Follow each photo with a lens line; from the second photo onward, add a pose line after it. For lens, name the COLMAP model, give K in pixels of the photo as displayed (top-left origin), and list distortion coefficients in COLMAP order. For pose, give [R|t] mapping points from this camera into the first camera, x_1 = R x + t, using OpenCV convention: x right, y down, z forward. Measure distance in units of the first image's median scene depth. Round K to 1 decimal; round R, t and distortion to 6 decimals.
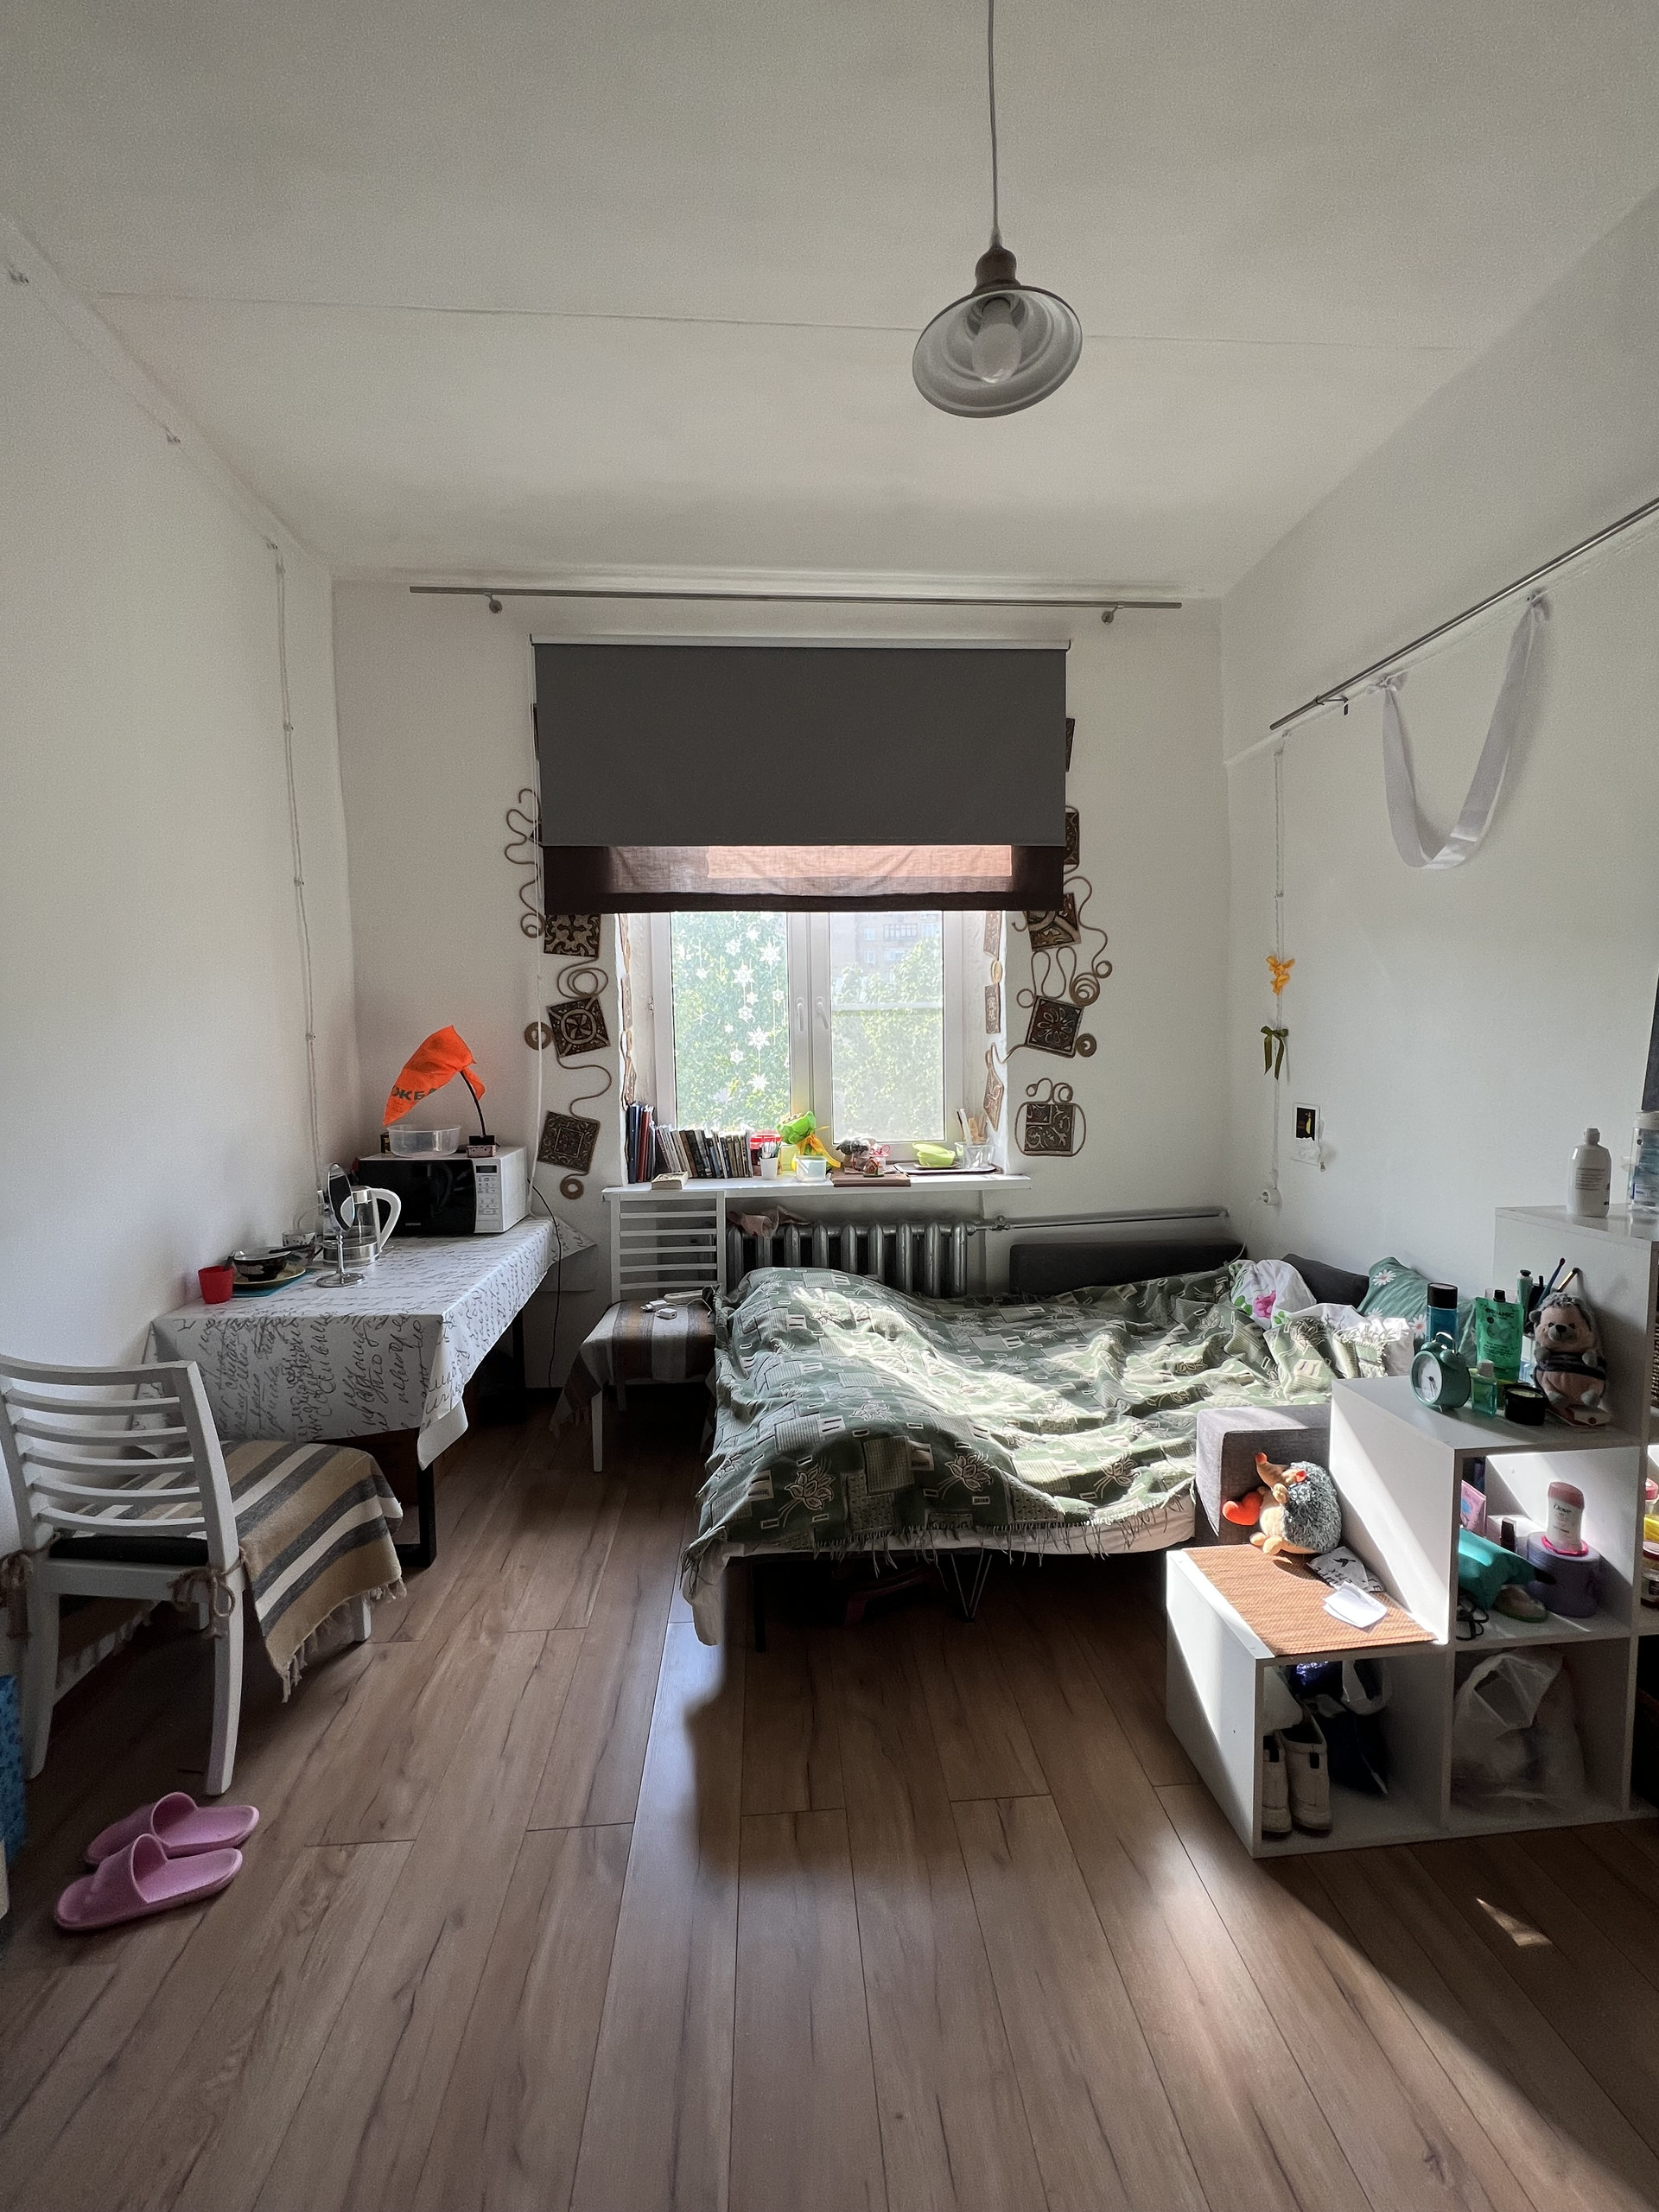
lens RADIAL K [[887.9, 0, 827.9], [0, 887.9, 1108.9], [0, 0, 1]] dist [-0.002543, -0.000223]
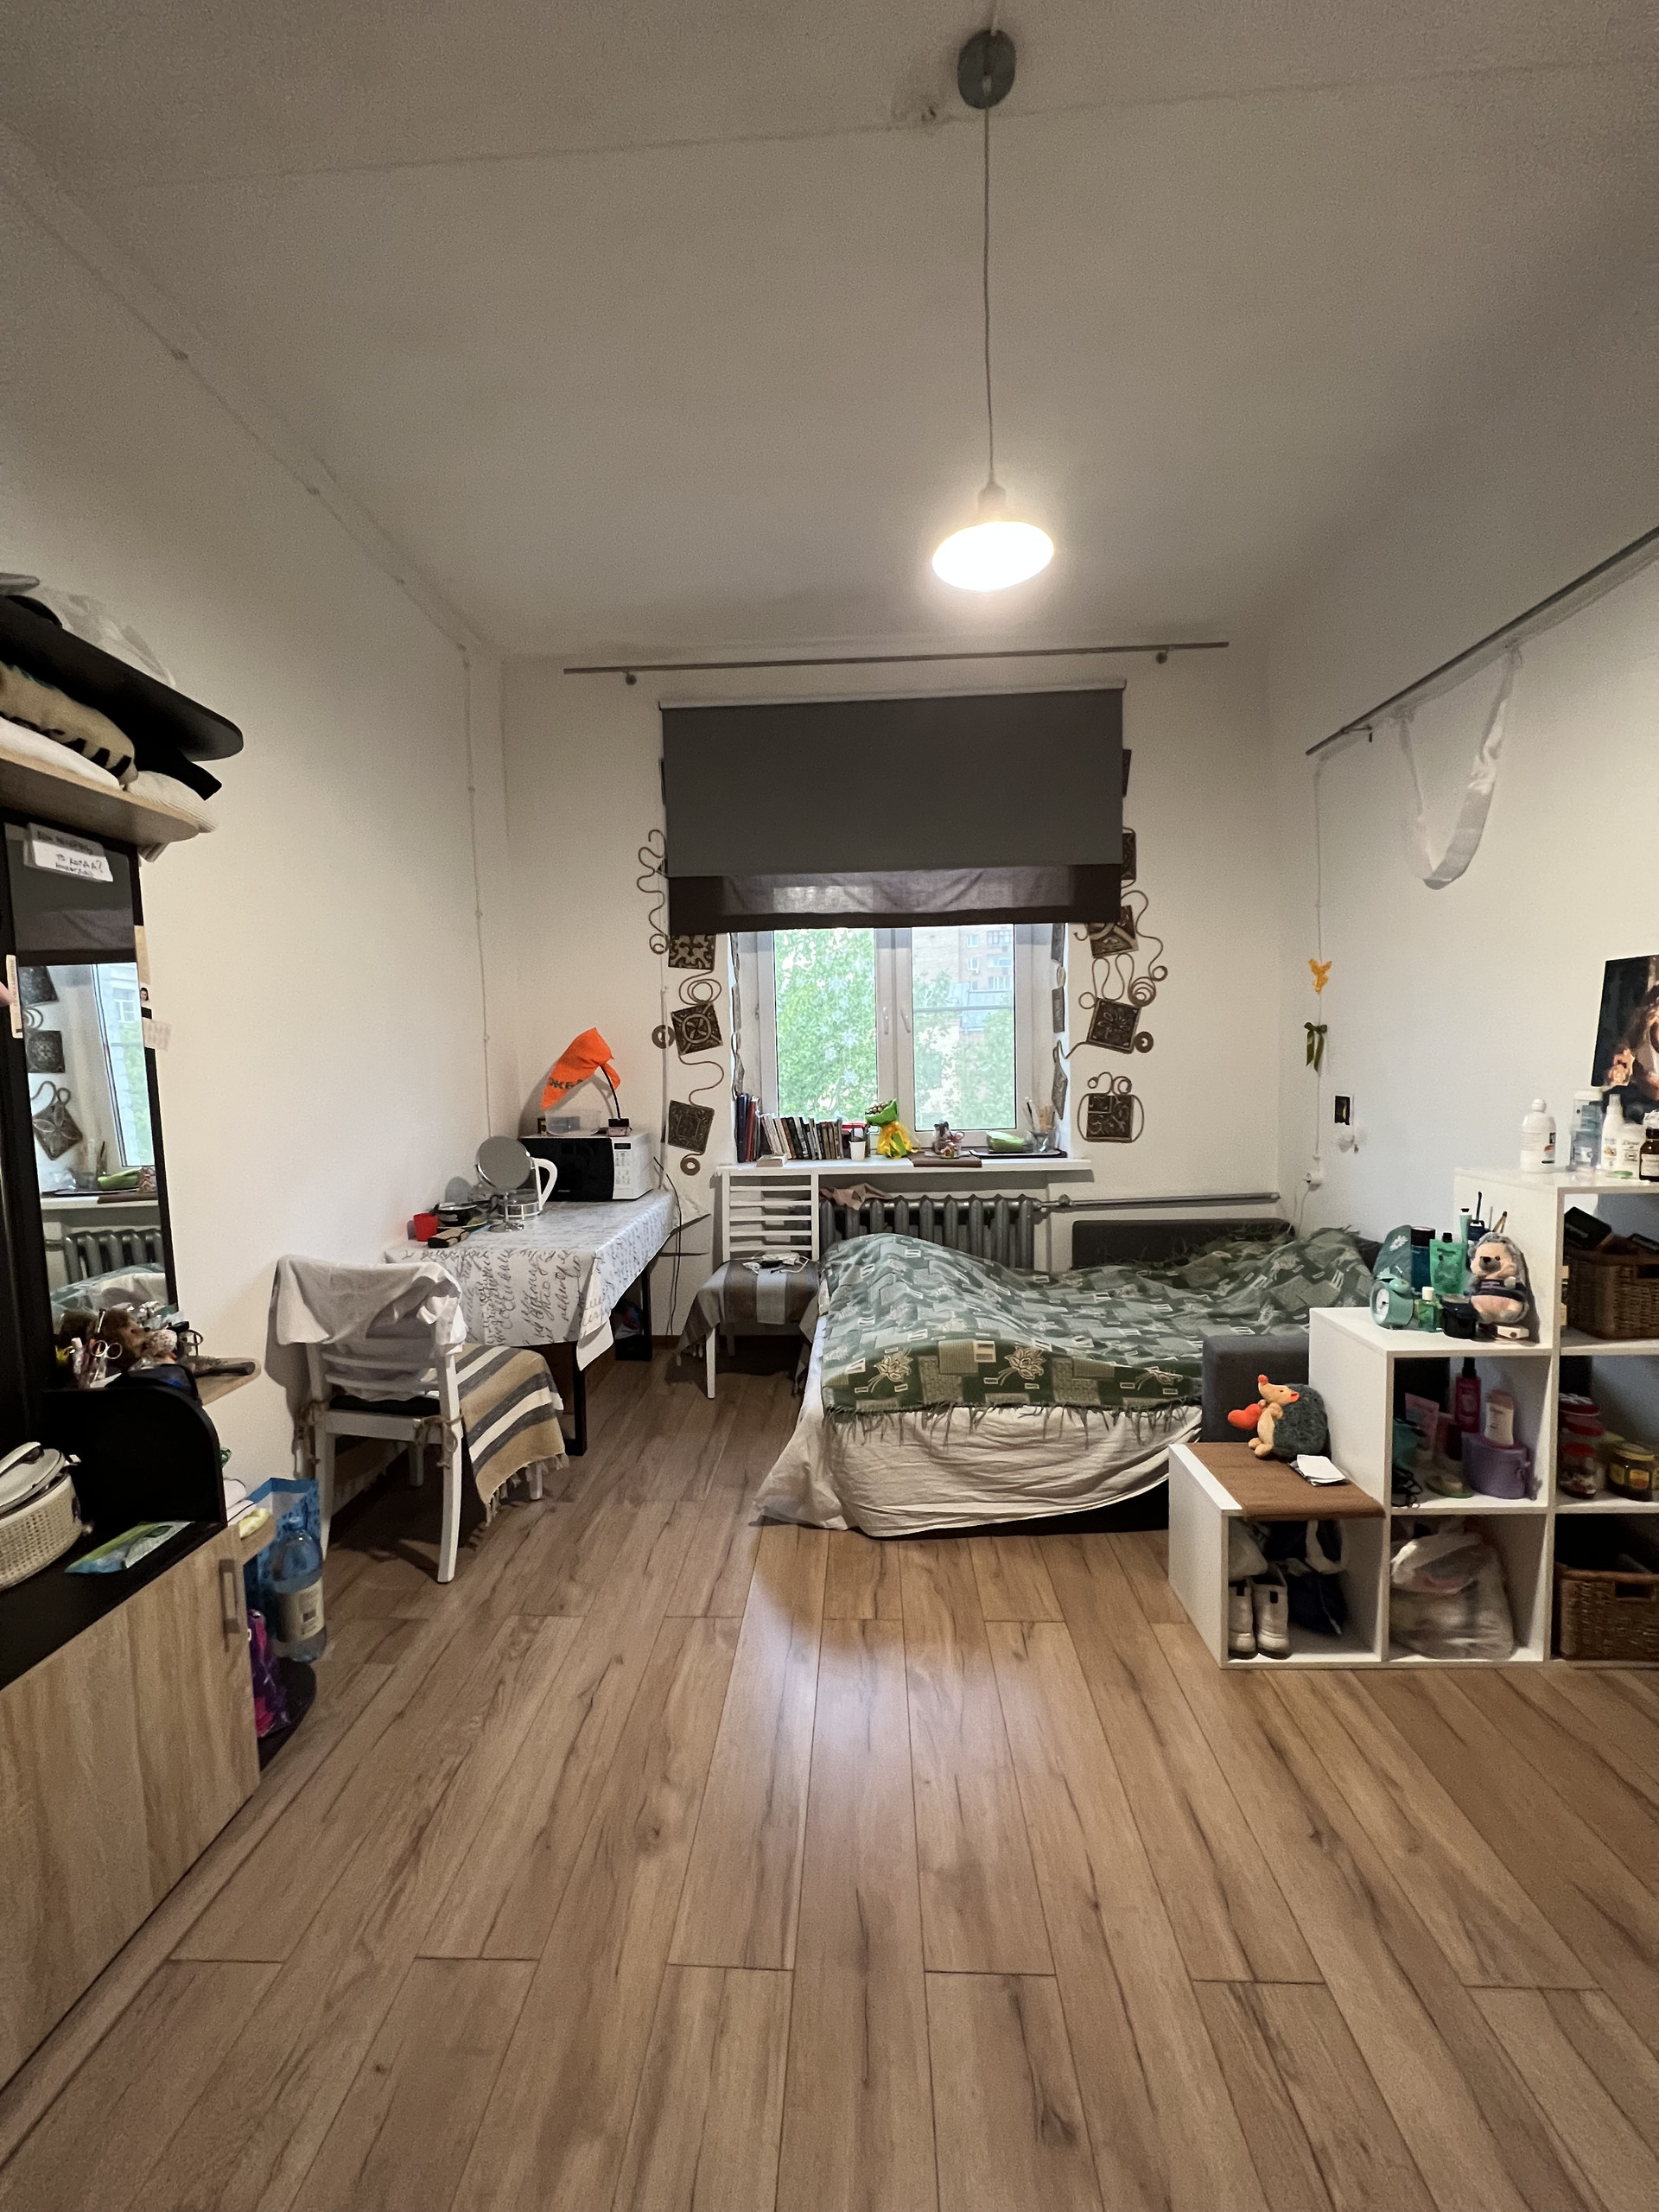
lens RADIAL K [[887.9, 0, 826.1], [0, 887.9, 1110.9], [0, 0, 1]] dist [-0.002543, -0.000223]
pose [[0.993128, 0.002302, -0.117008, 0.036729], [-0.003271, 0.999962, -0.008094, 0.032798], [0.116985, 0.008421, 0.993098, -0.194301]]
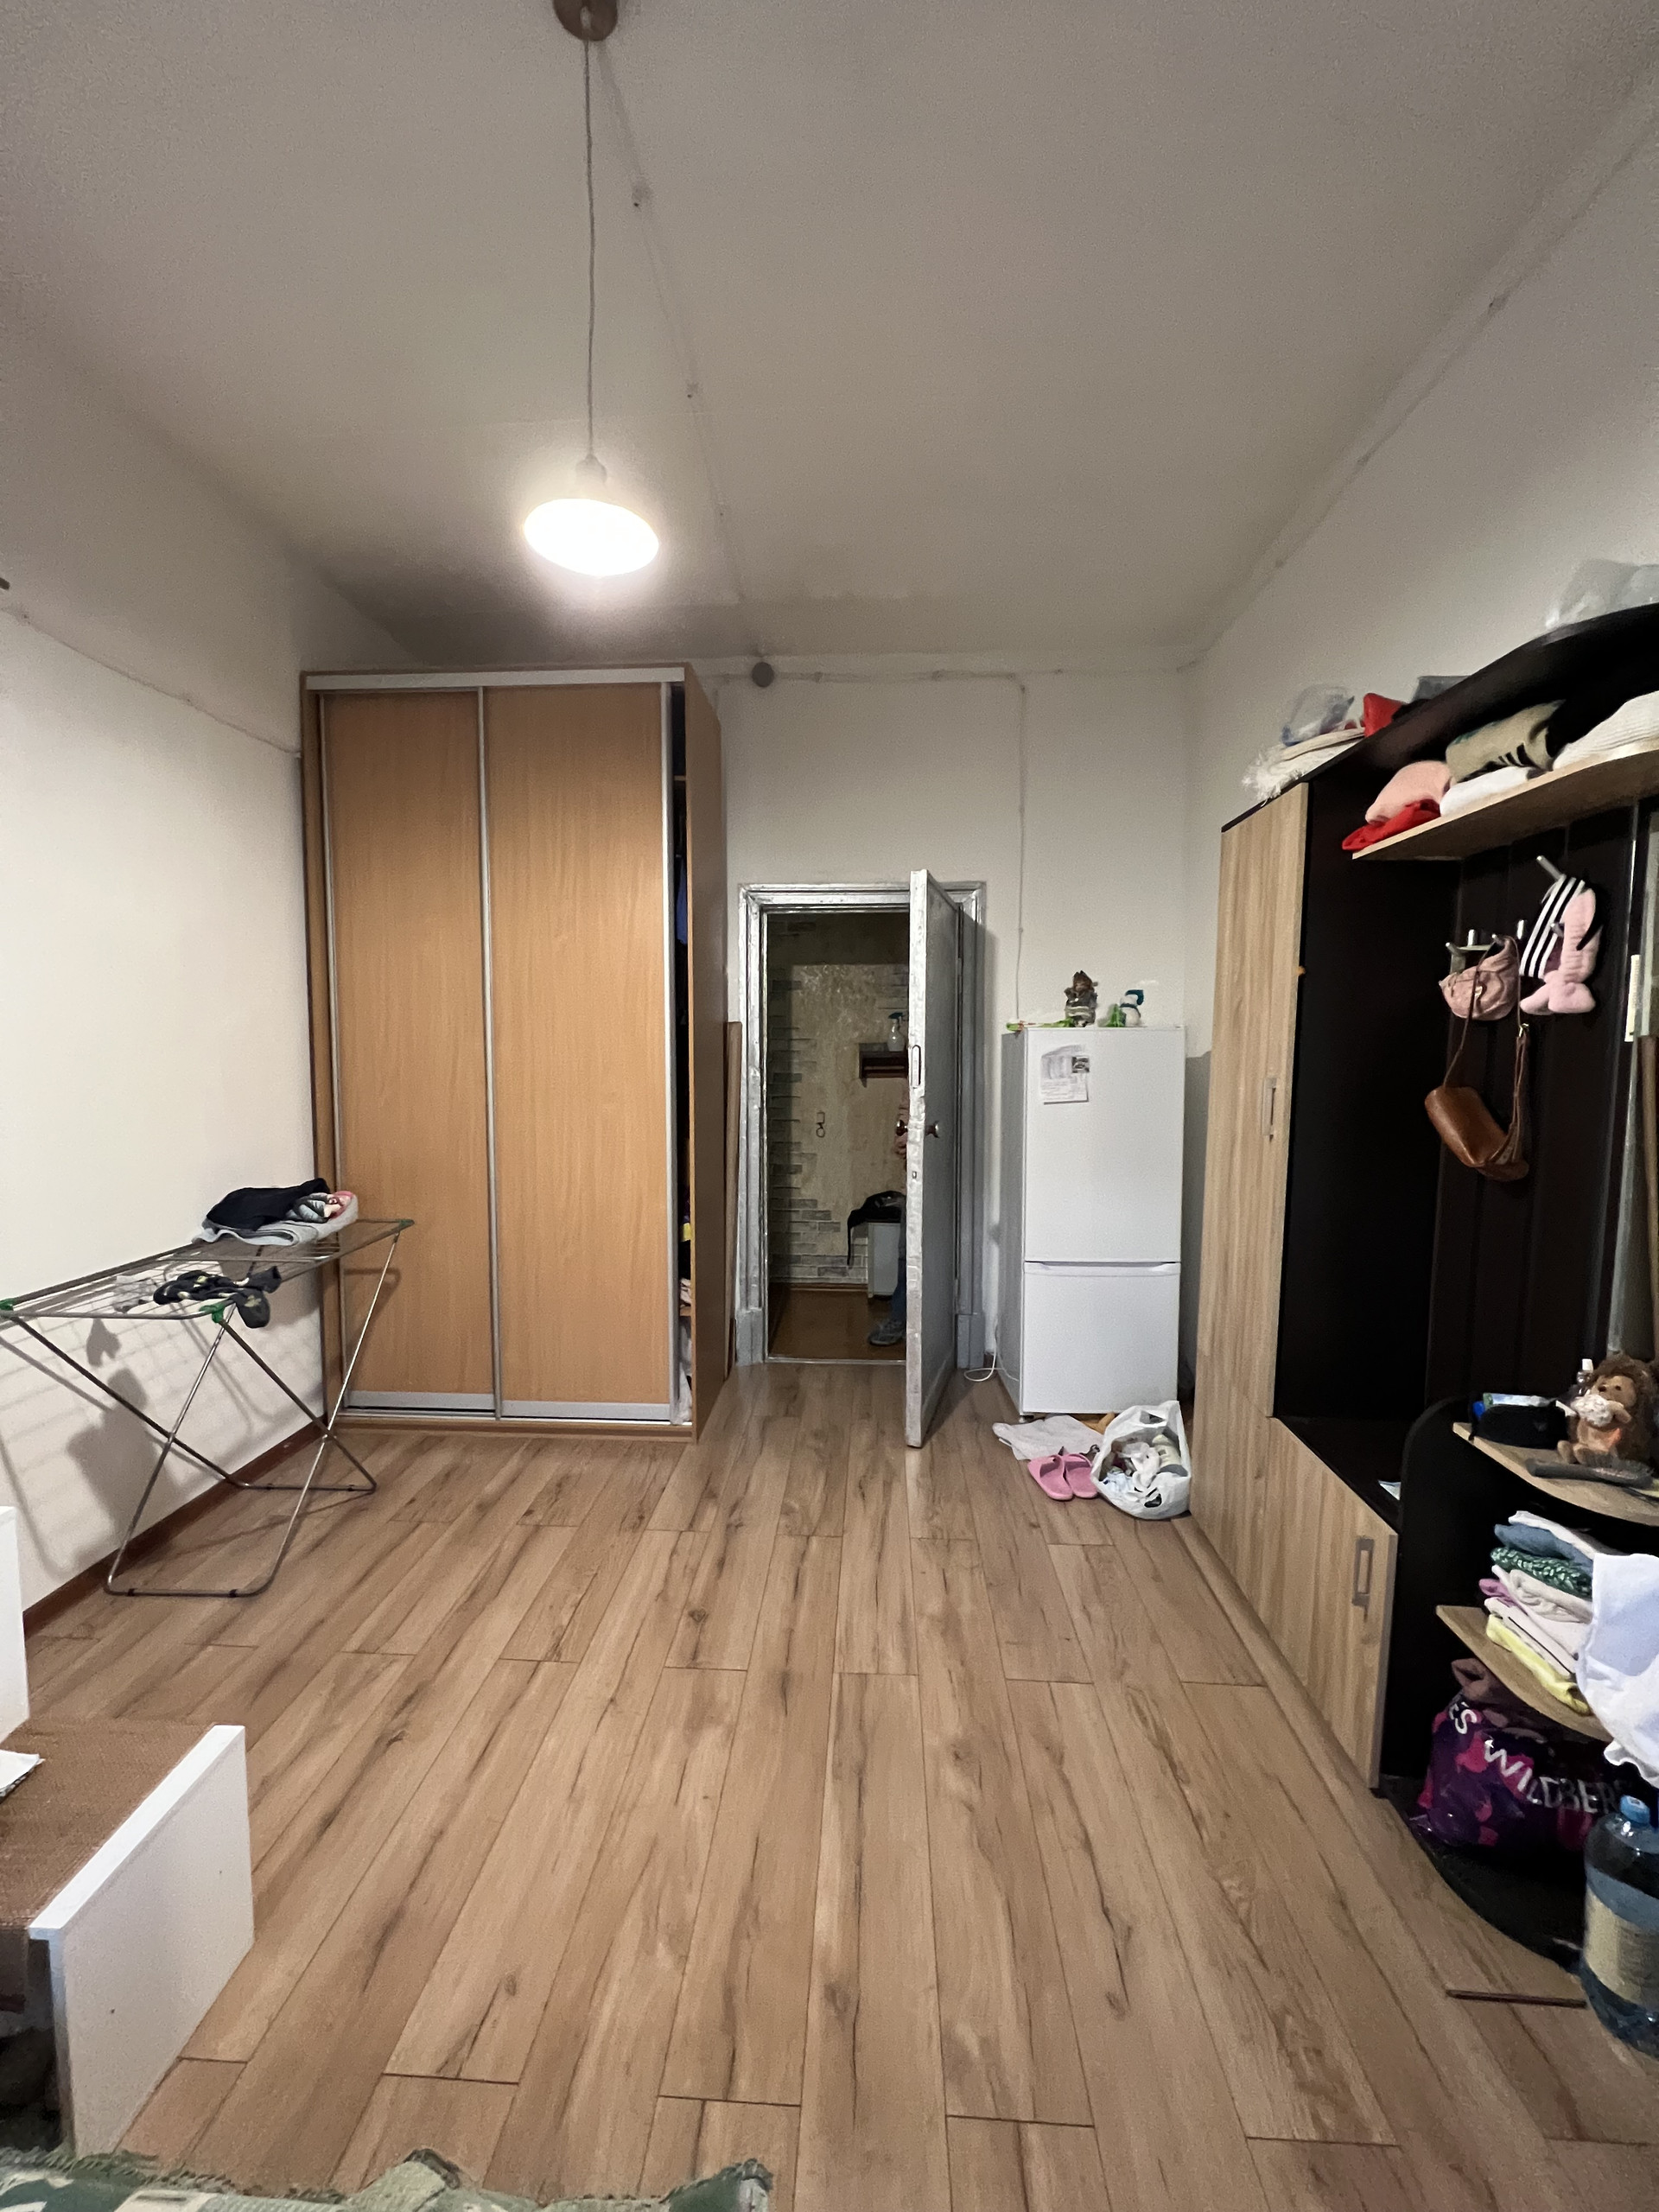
lens RADIAL K [[887.9, 0, 826.4], [0, 887.9, 1110.9], [0, 0, 1]] dist [-0.002543, -0.000223]
pose [[-0.991340, 0.006926, 0.131138, -0.136446], [0.025635, 0.989603, 0.141522, -0.070511], [-0.128795, 0.143658, -0.981211, 0.982811]]
